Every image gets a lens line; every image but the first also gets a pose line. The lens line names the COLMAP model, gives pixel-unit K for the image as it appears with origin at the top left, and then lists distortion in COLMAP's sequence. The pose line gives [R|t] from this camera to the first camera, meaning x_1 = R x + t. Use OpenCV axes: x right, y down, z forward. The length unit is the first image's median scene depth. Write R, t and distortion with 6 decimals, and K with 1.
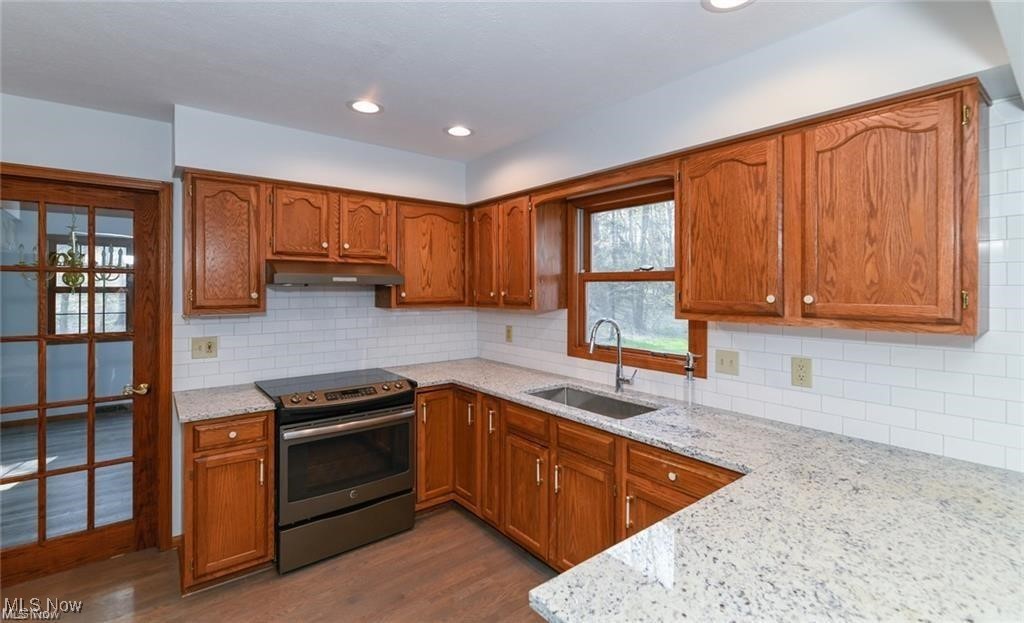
lens RADIAL K [[456.9, 0, 513.4], [0, 456.9, 290.4], [0, 0, 1]] dist [0.002203, -0.003282]
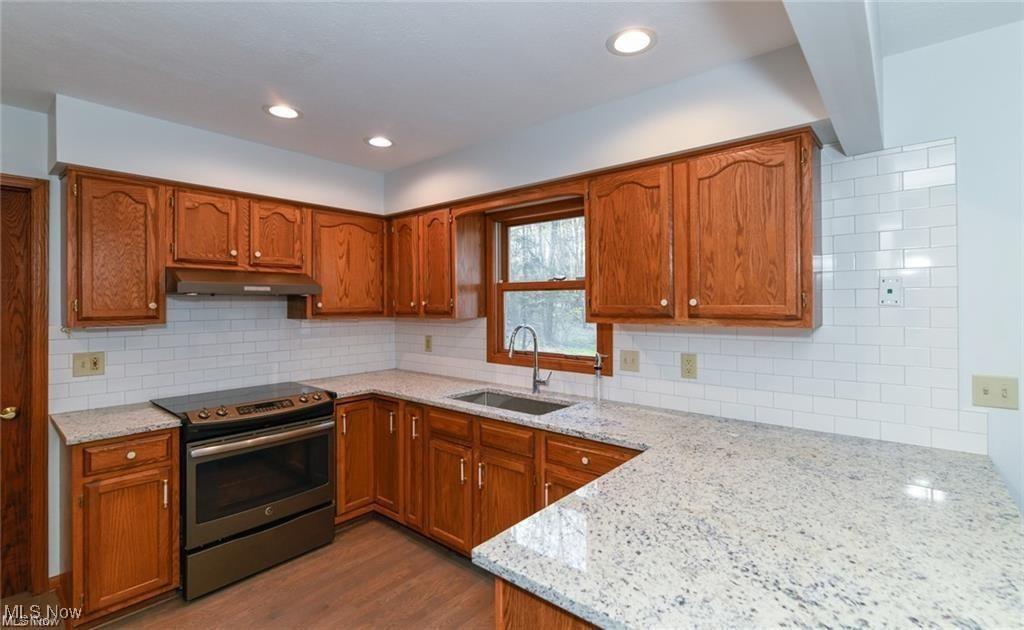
lens RADIAL K [[460.7, 0, 512.7], [0, 460.7, 302.4], [0, 0, 1]] dist [0.003222, -0.003165]
pose [[0.981569, -0.005671, 0.191021, -0.029833], [0.007000, 0.999956, -0.006280, 0.016246], [-0.190977, 0.007502, 0.981566, -0.058776]]
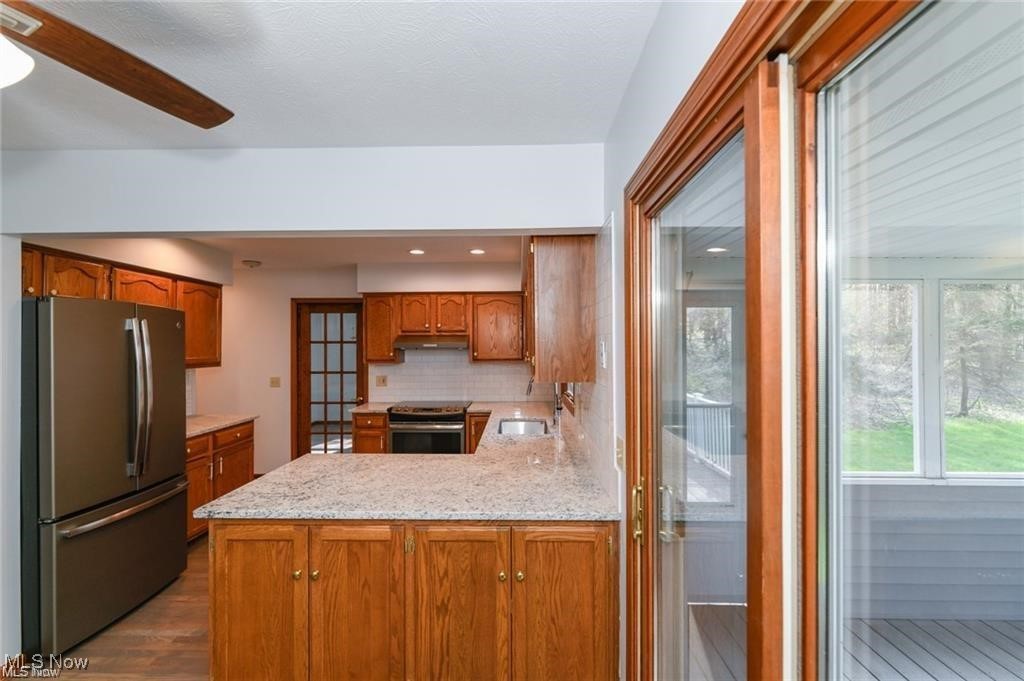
lens RADIAL K [[468.2, 0, 509.9], [0, 468.2, 344.4], [0, 0, 1]] dist [0.002913, -0.001093]
pose [[0.767723, -0.006661, -0.640747, 1.105852], [0.001870, 0.999965, -0.008156, -0.013697], [0.640779, 0.005064, 0.767709, -0.192300]]
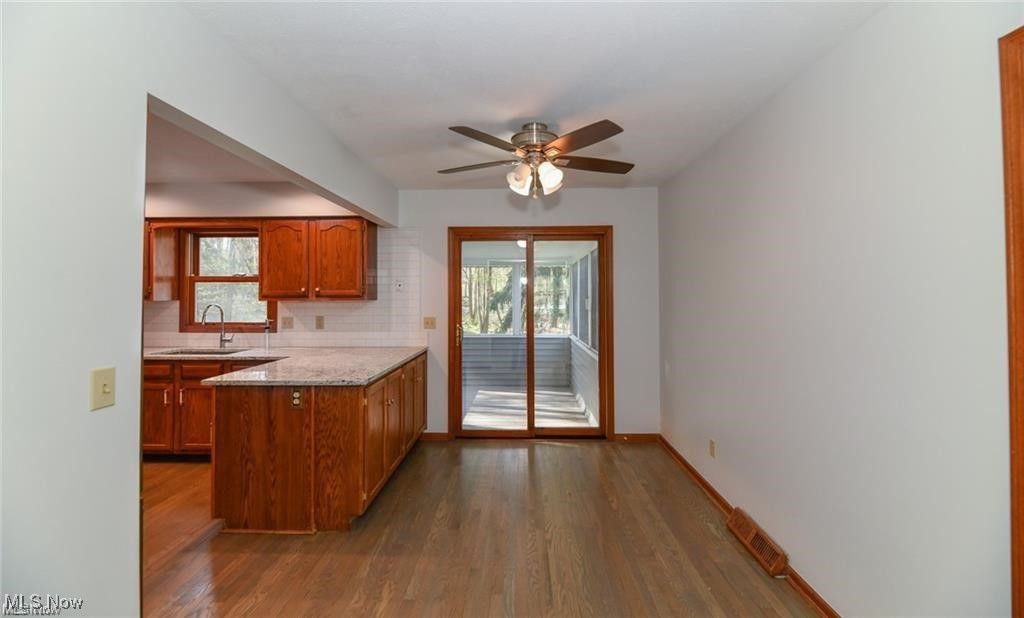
lens RADIAL K [[418.7, 0, 512.9], [0, 418.7, 288.0], [0, 0, 1]] dist [-0.003268, -0.000417]
pose [[0.644086, 0.009255, 0.764897, -0.270837], [0.008107, 0.999788, -0.018924, 0.042731], [-0.764910, 0.018390, 0.643874, -0.849626]]
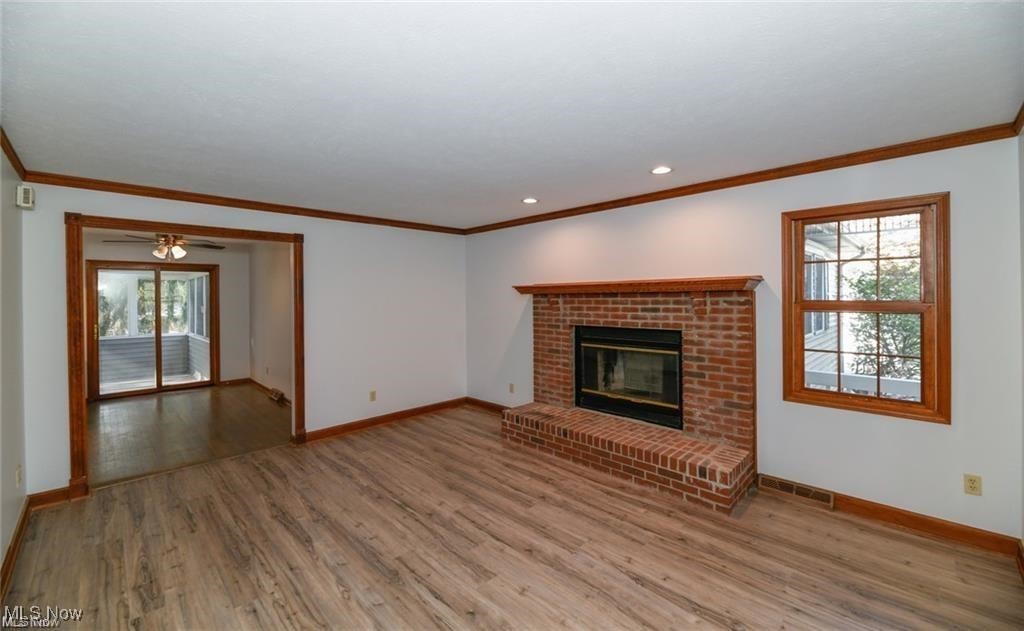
lens RADIAL K [[416.6, 0, 522.8], [0, 416.6, 291.4], [0, 0, 1]] dist [-0.004710, -0.001110]
pose [[-0.120477, 0.004391, 0.992706, -1.883082], [0.016597, 0.999859, -0.002408, -0.002089], [-0.992577, 0.016186, -0.120532, -1.838148]]
